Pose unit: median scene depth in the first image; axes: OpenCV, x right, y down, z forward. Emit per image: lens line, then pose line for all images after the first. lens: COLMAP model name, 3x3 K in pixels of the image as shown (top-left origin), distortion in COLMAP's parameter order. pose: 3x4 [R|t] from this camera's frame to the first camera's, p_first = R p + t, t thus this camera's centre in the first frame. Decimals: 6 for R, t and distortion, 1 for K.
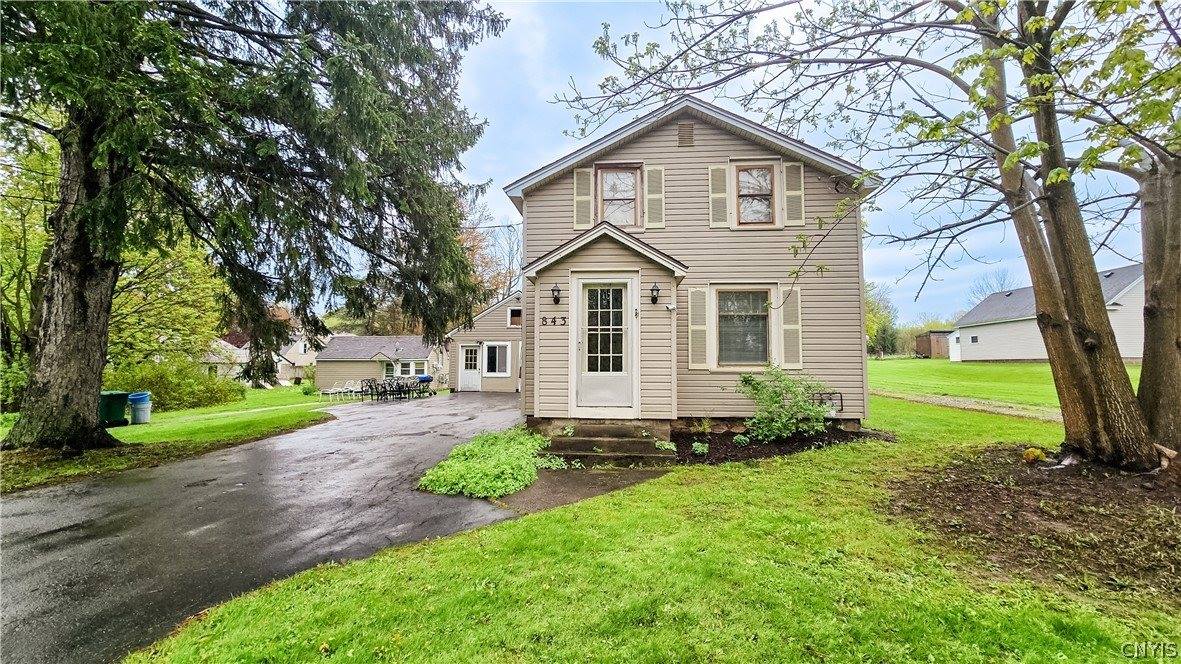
lens RADIAL K [[480.3, 0, 588.1], [0, 480.3, 336.6], [0, 0, 1]] dist [-0.002819, -0.000475]
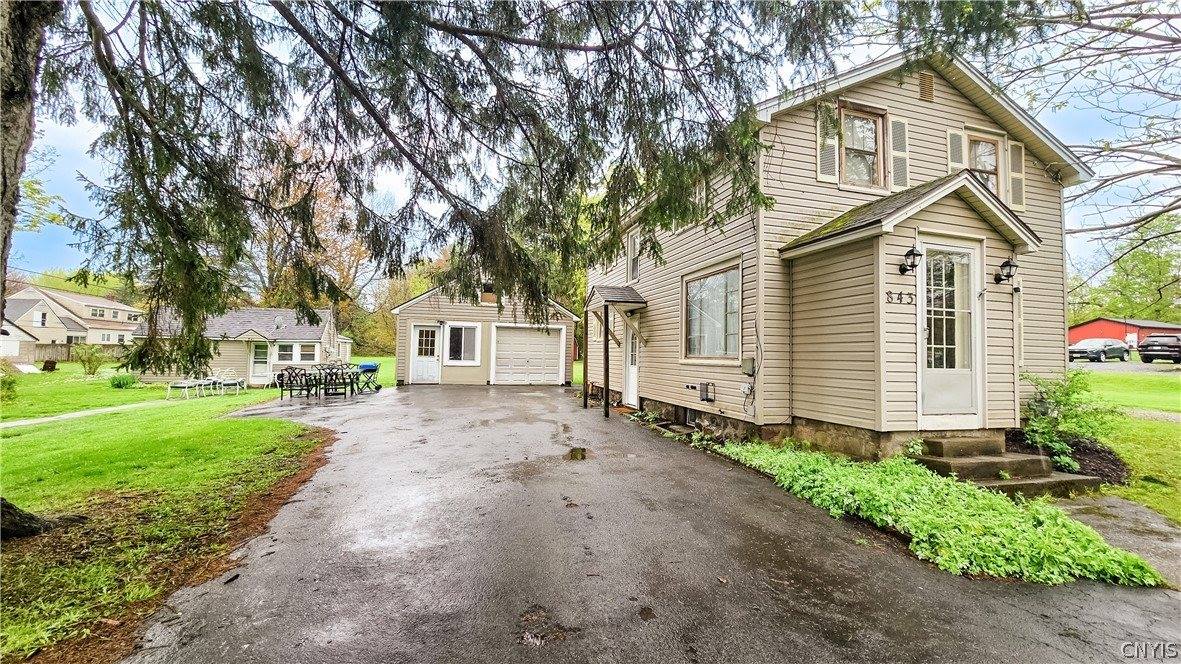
lens RADIAL K [[480.3, 0, 592.0], [0, 480.3, 337.7], [0, 0, 1]] dist [-0.002819, -0.000475]
pose [[0.933239, 0.031998, 0.357829, -0.655493], [-0.042009, 0.998912, 0.020235, 0.028189], [-0.356792, -0.033916, 0.933568, 0.423354]]
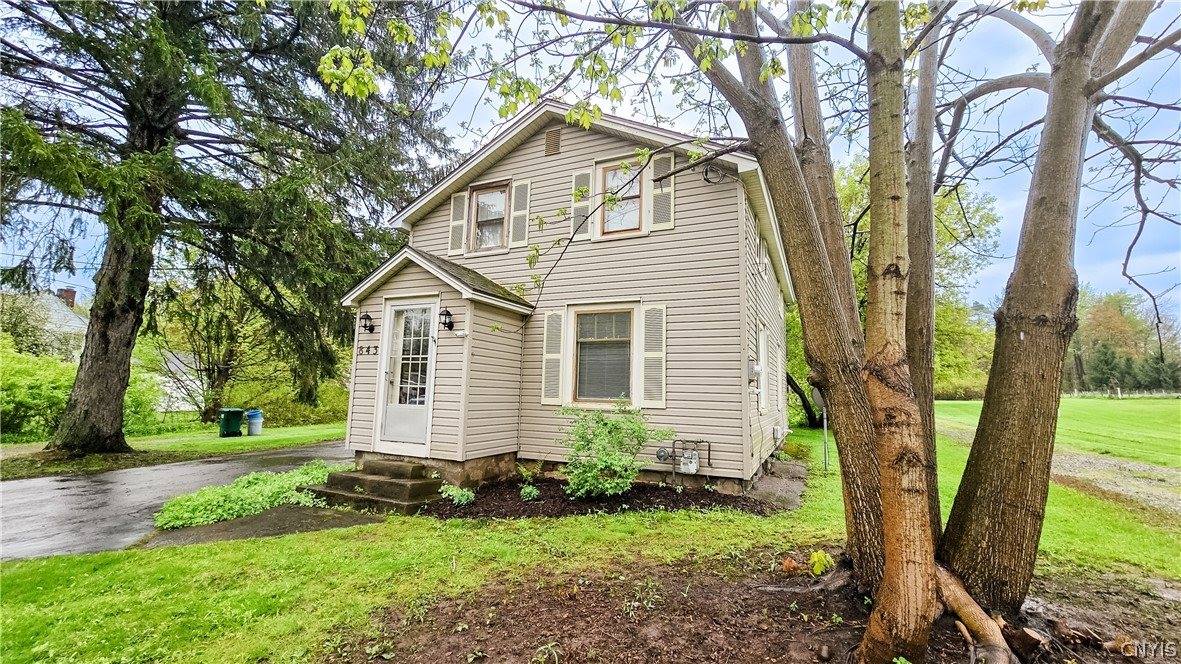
lens RADIAL K [[480.3, 0, 589.4], [0, 480.3, 336.4], [0, 0, 1]] dist [-0.002819, -0.000475]
pose [[0.938623, -0.019505, -0.344392, 0.591870], [-0.002160, 0.998048, -0.062412, -0.000370], [0.344937, 0.059325, 0.936749, 0.208421]]
